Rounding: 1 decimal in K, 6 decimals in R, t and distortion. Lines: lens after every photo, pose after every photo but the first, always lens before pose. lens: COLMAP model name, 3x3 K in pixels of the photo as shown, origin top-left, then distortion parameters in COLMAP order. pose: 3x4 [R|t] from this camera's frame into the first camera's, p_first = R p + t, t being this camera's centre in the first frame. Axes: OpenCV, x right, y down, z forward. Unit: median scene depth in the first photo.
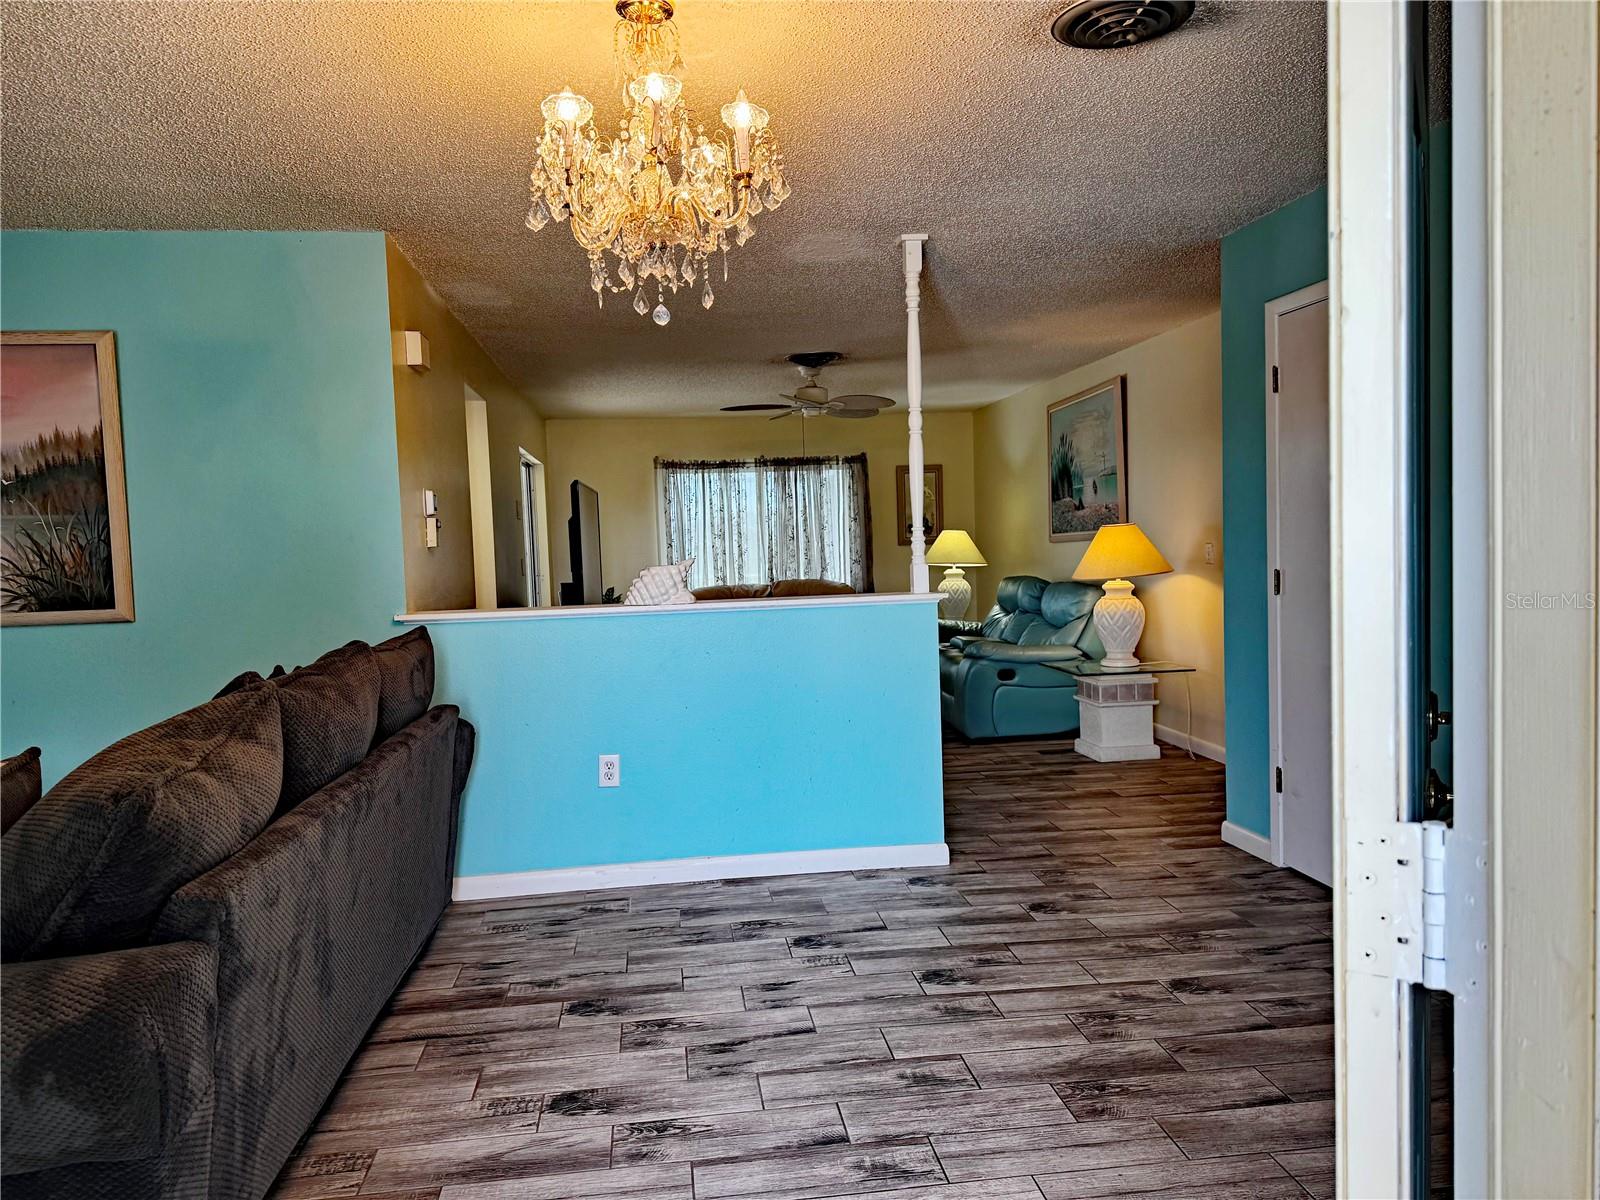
lens RADIAL K [[1125.7, 0, 800.3], [0, 1125.7, 599.2], [0, 0, 1]] dist [0.043308, -0.043814]
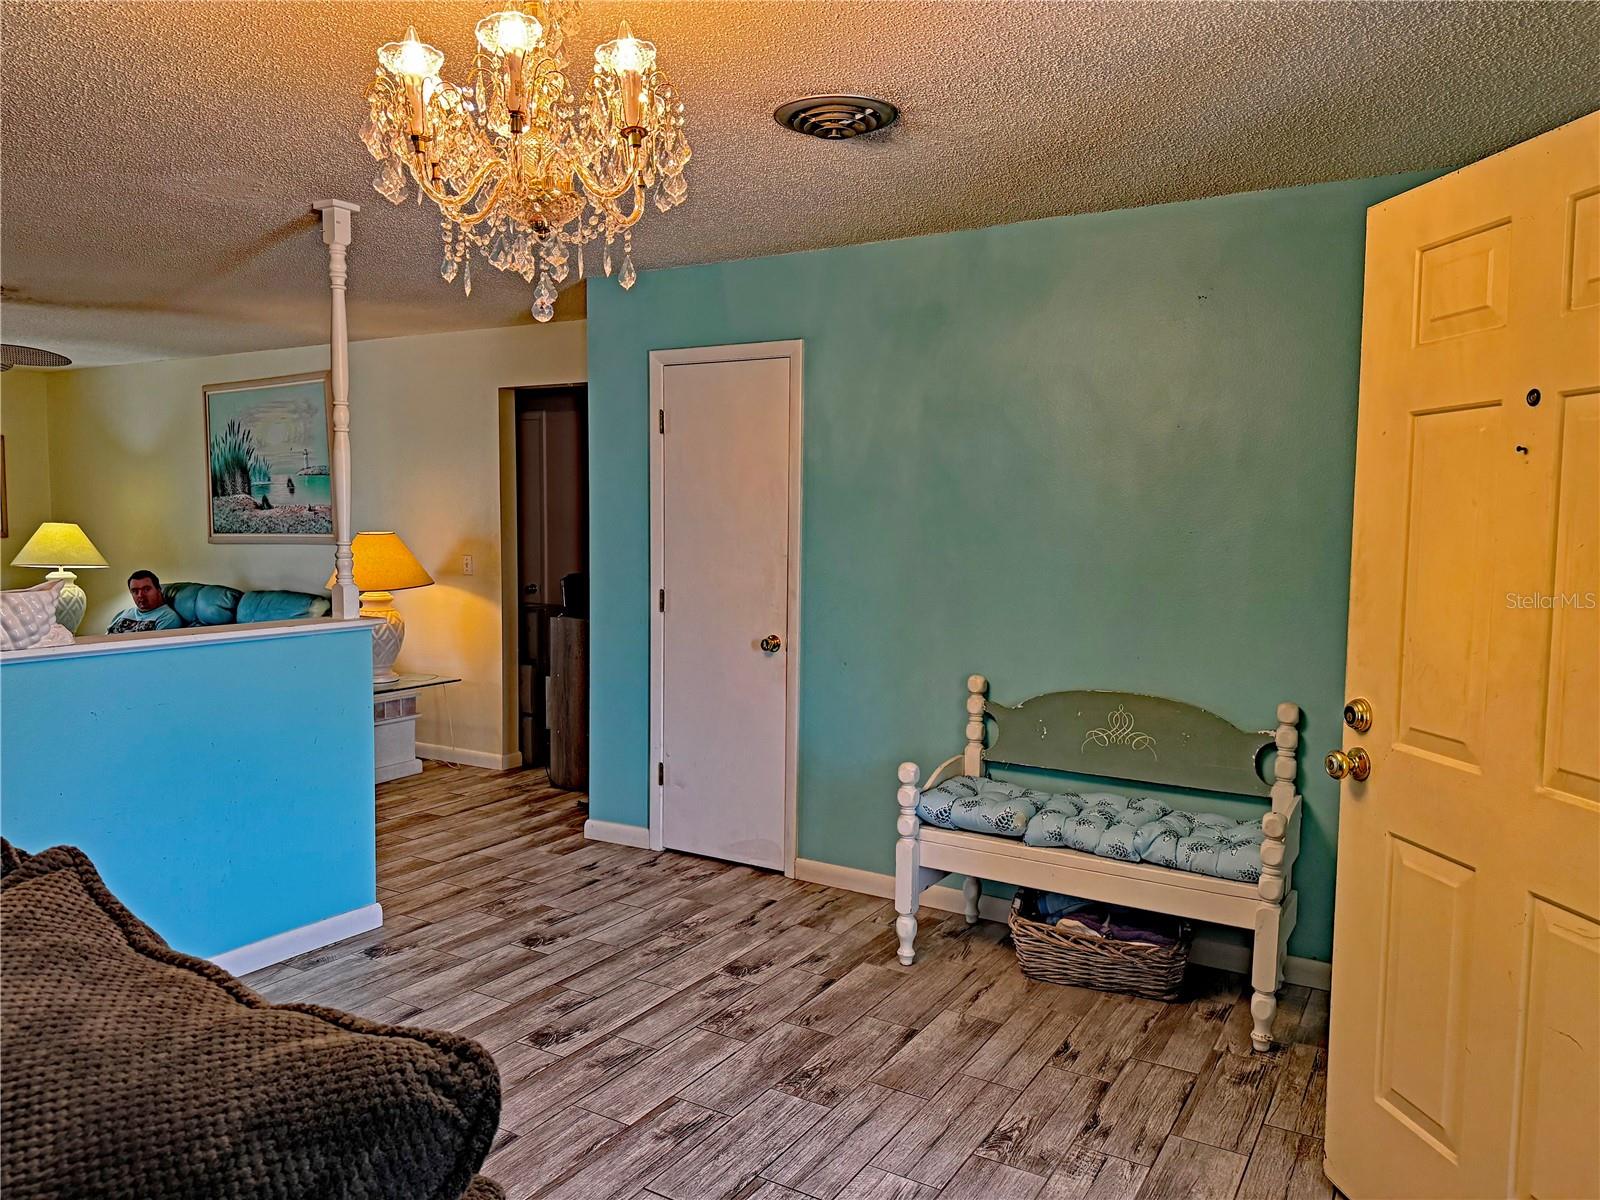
lens RADIAL K [[1125.7, 0, 799.6], [0, 1125.7, 595.7], [0, 0, 1]] dist [0.043308, -0.043814]
pose [[0.617917, -0.019467, 0.786003, -0.398786], [0.013160, 0.999809, 0.014417, -0.034950], [-0.786134, 0.001436, 0.618055, 0.213107]]
